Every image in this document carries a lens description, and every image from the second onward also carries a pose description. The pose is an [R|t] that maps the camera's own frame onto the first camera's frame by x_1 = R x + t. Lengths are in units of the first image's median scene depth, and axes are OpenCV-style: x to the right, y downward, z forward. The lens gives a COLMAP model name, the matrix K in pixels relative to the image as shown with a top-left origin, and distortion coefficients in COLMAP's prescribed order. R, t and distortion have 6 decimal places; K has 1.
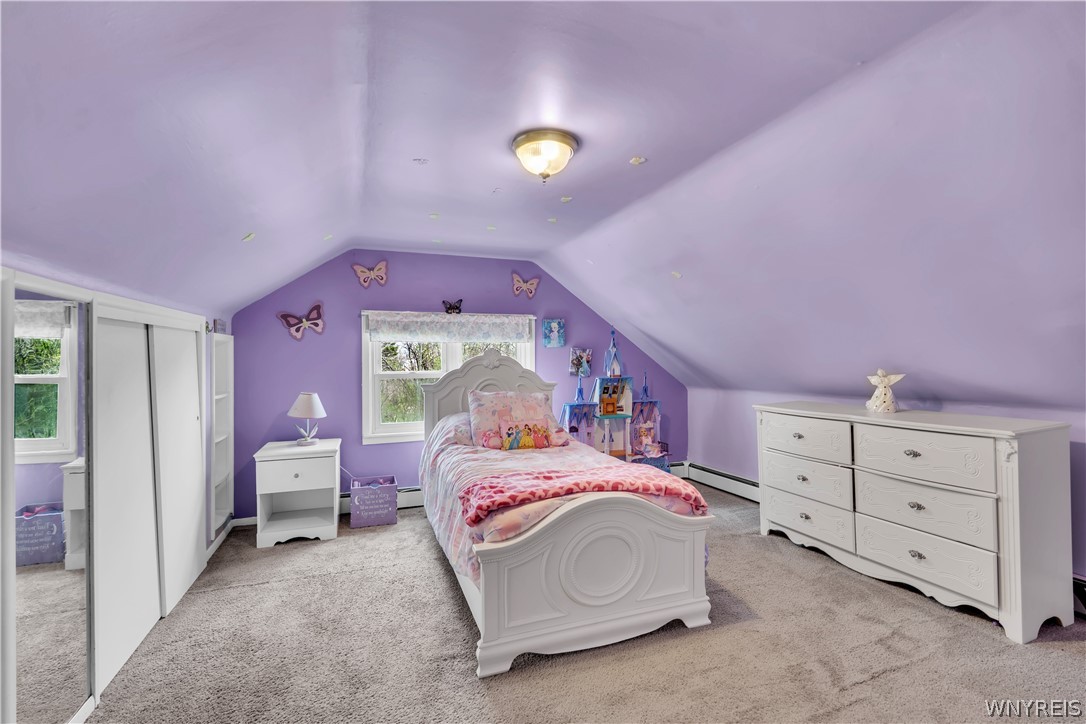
lens RADIAL K [[478.0, 0, 543.0], [0, 478.0, 362.0], [0, 0, 1]] dist [-0.004236, 0.001224]
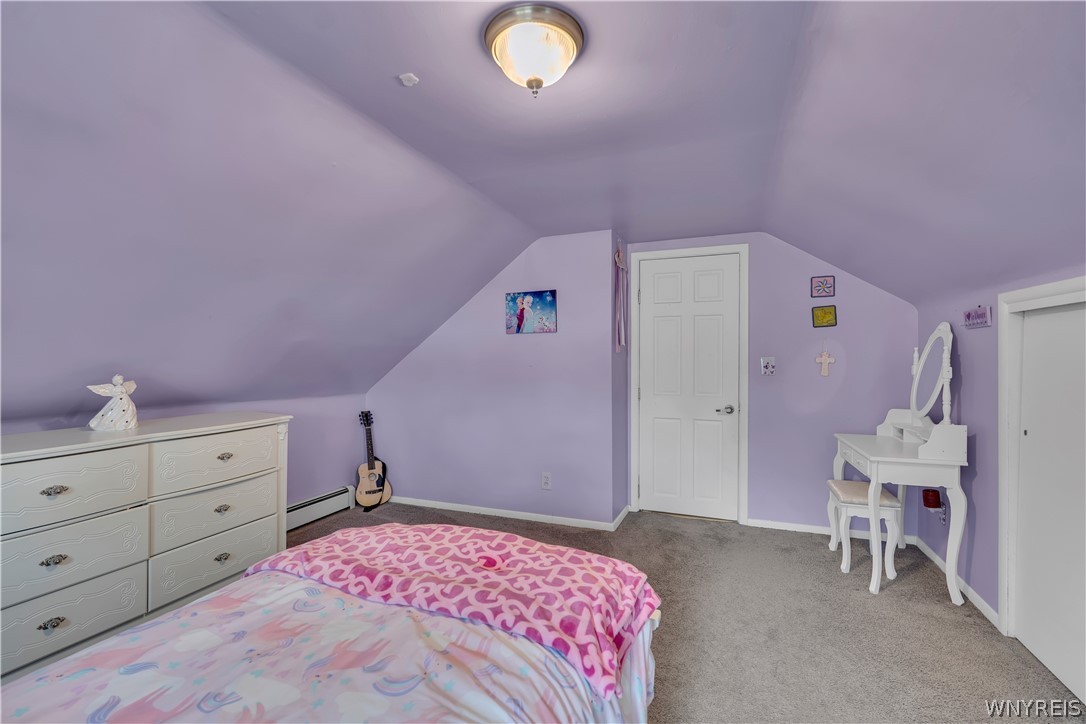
lens RADIAL K [[478.0, 0, 543.0], [0, 478.0, 362.0], [0, 0, 1]] dist [-0.004236, 0.001224]
pose [[-0.746755, 0.010361, 0.665018, -0.344741], [0.005286, 0.999940, -0.009644, 0.004469], [-0.665078, -0.003687, -0.746765, 1.119016]]
